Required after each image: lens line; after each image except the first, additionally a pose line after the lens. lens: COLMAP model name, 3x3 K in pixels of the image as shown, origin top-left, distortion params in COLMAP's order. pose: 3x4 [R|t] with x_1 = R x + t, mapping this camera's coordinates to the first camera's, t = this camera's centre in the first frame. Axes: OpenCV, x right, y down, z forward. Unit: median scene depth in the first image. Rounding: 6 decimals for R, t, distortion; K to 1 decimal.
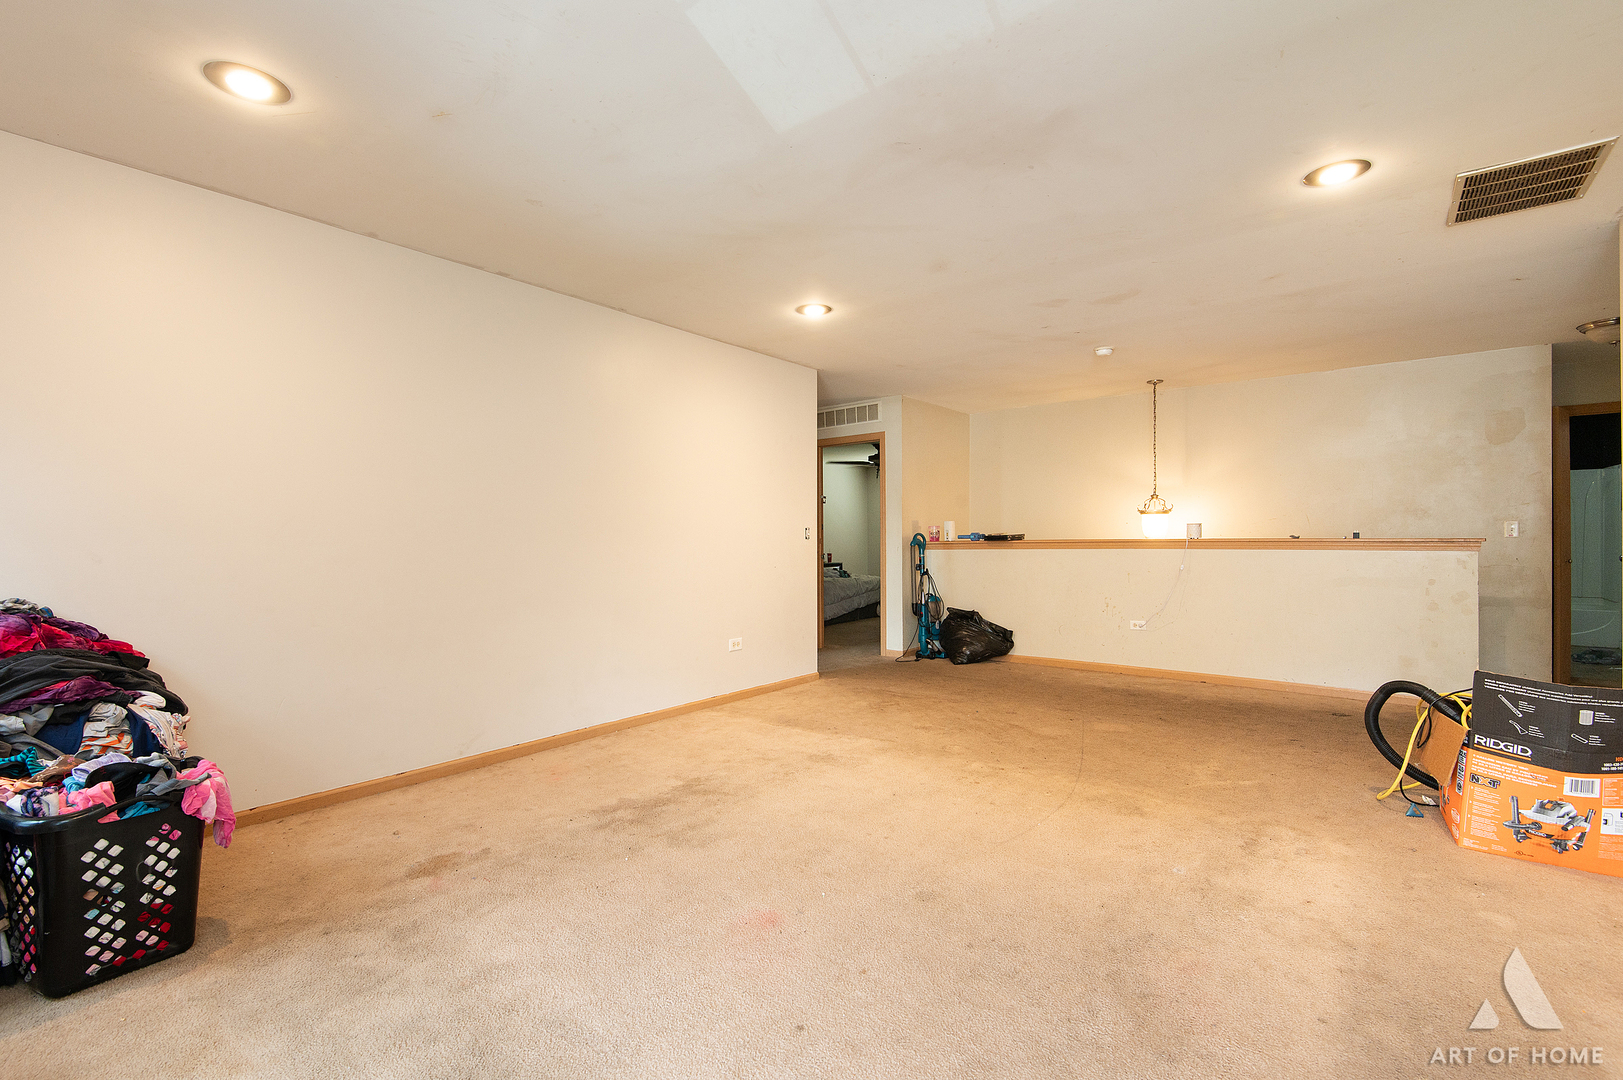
lens RADIAL K [[730.0, 0, 810.1], [0, 730.0, 538.7], [0, 0, 1]] dist [0.012091, -0.000653]
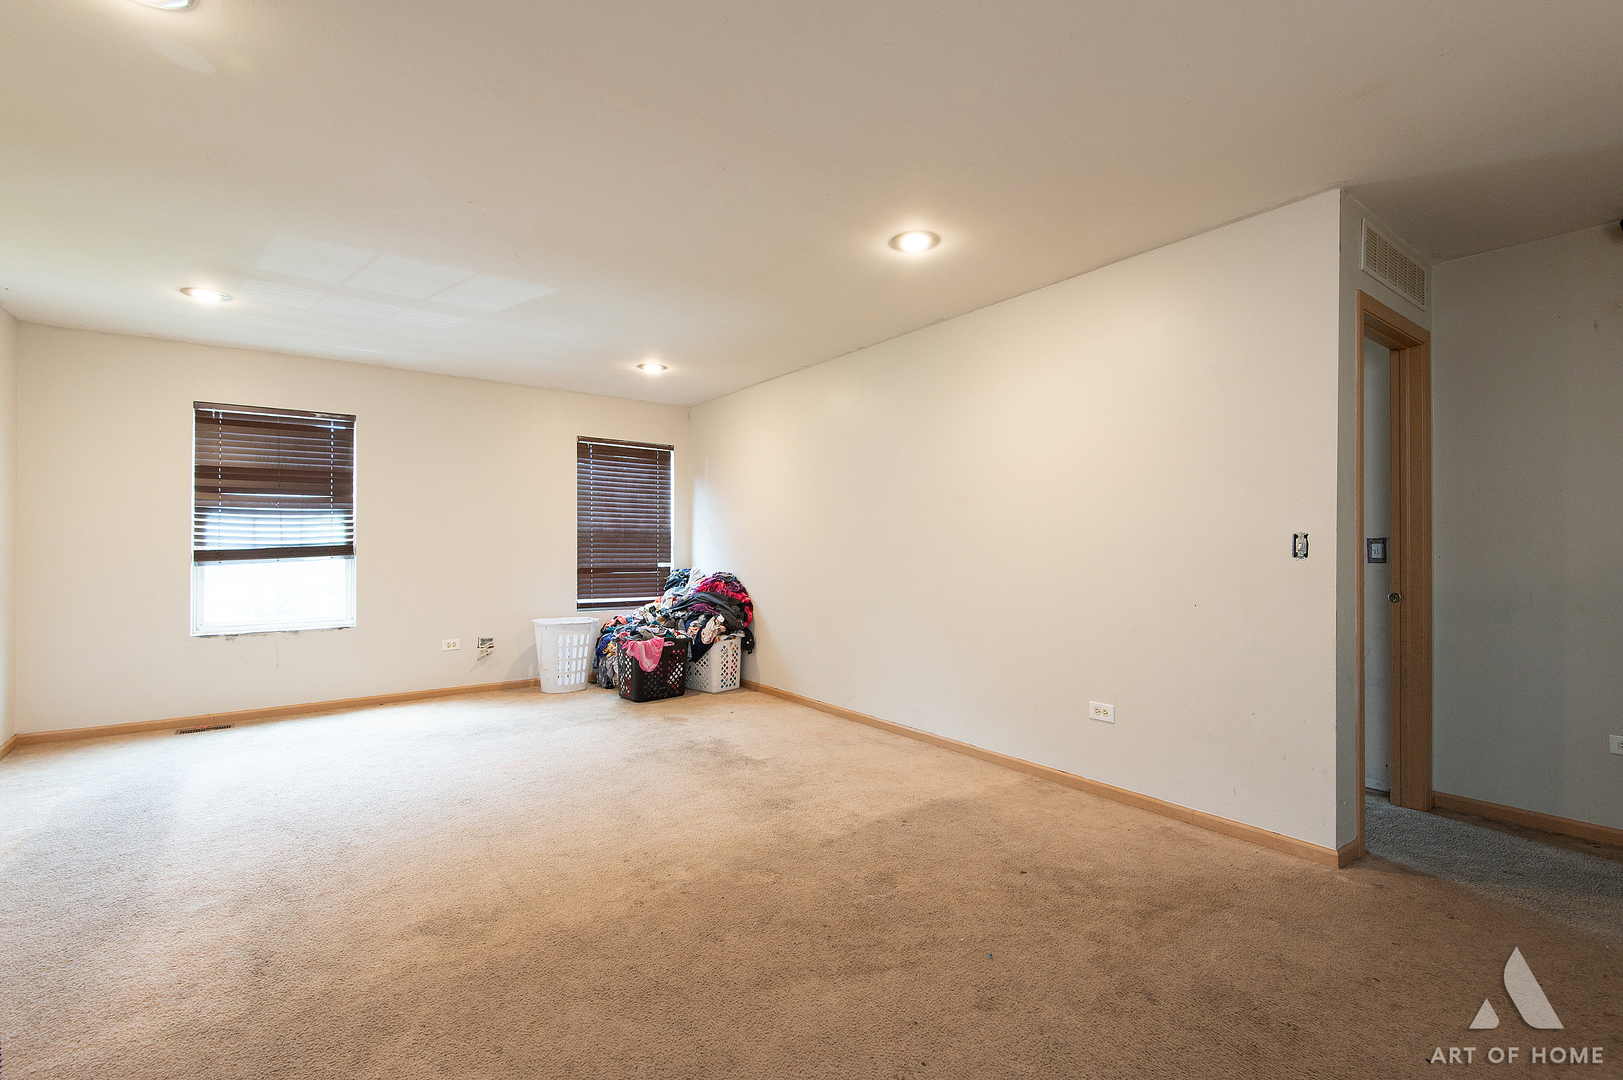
lens RADIAL K [[730.0, 0, 810.2], [0, 730.0, 539.1], [0, 0, 1]] dist [0.012091, -0.000653]
pose [[-0.263188, -0.000216, -0.964745, 0.992555], [-0.000771, 1.000000, -0.000013, -0.023860], [0.964744, 0.000740, -0.263188, 1.461967]]
